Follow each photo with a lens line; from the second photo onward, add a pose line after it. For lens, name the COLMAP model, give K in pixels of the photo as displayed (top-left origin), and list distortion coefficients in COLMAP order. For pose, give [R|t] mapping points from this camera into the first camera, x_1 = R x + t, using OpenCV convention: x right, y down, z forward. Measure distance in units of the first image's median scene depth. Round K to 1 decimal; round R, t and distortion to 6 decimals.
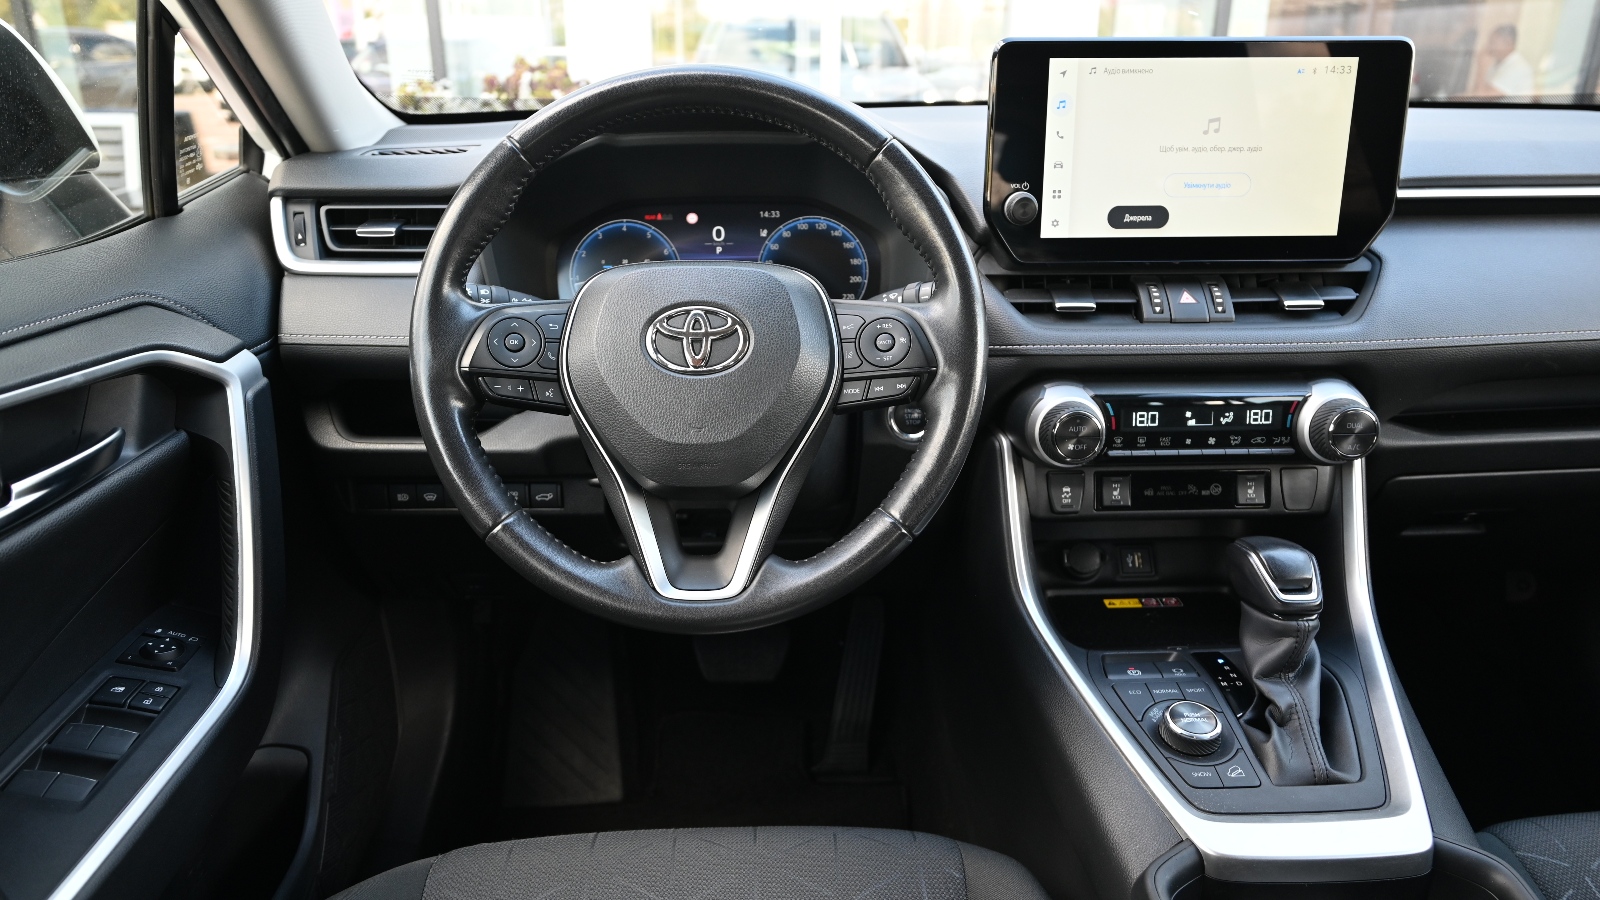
lens RADIAL K [[1112.2, 0, 800.0], [0, 1112.2, 450.0], [0, 0, 1]] dist [0.002247, 0.008326]
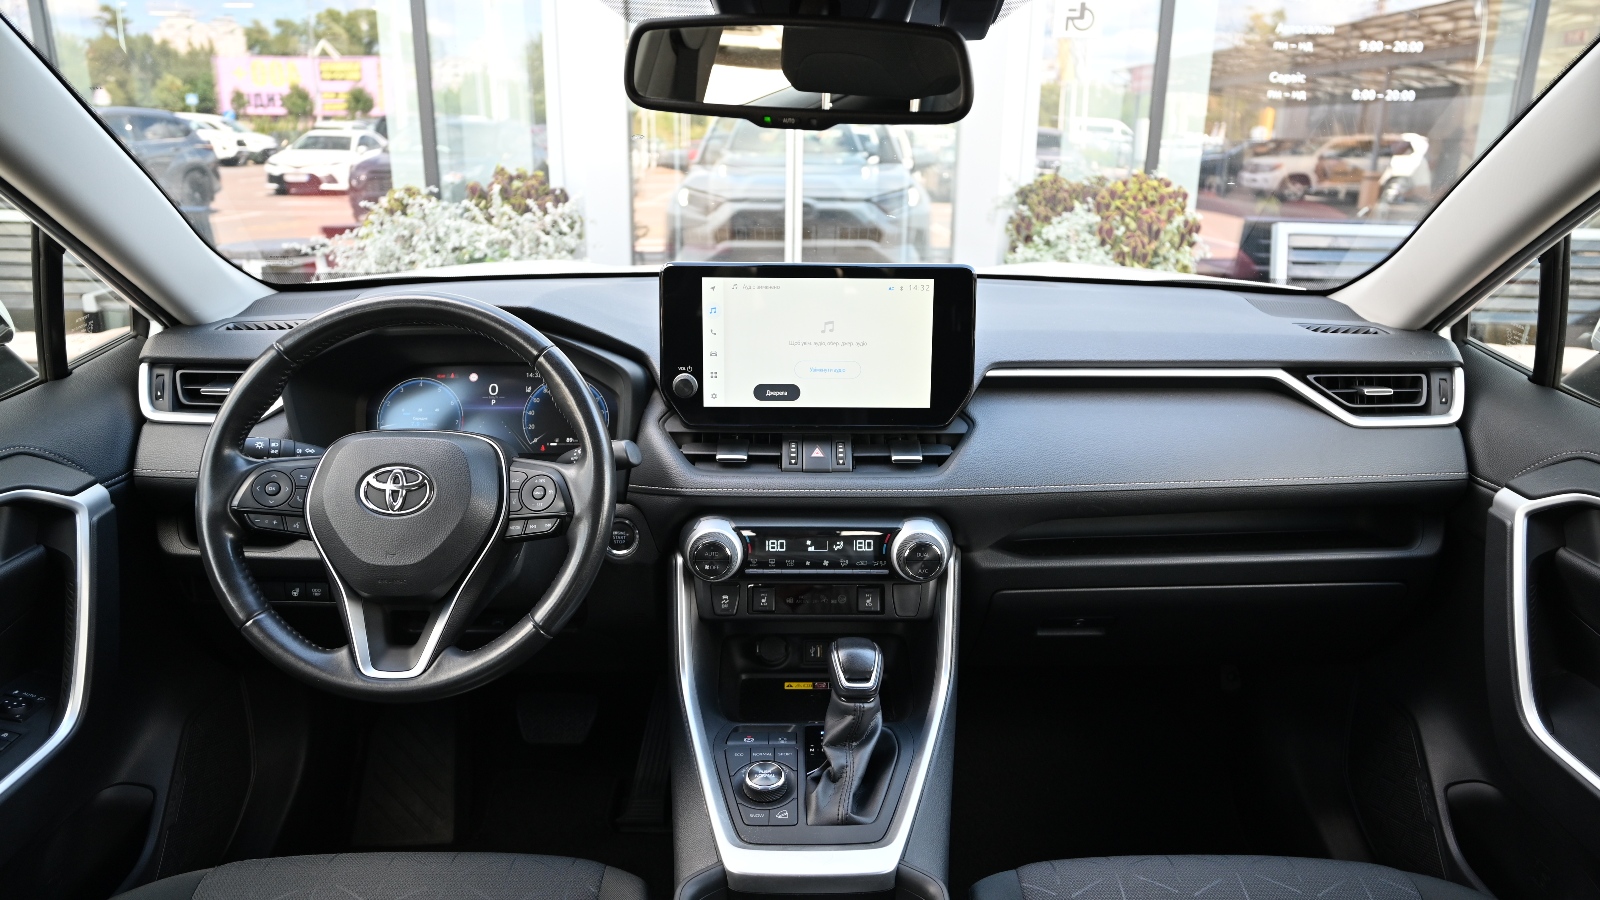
lens RADIAL K [[1098.1, 0, 800.0], [0, 1098.1, 450.0], [0, 0, 1]] dist [-0.000866, -0.000253]
pose [[0.999677, 0.017081, -0.018836, 0.361404], [-0.018236, 0.997848, -0.062983, -0.059408], [0.017720, 0.063306, 0.997837, -0.305621]]
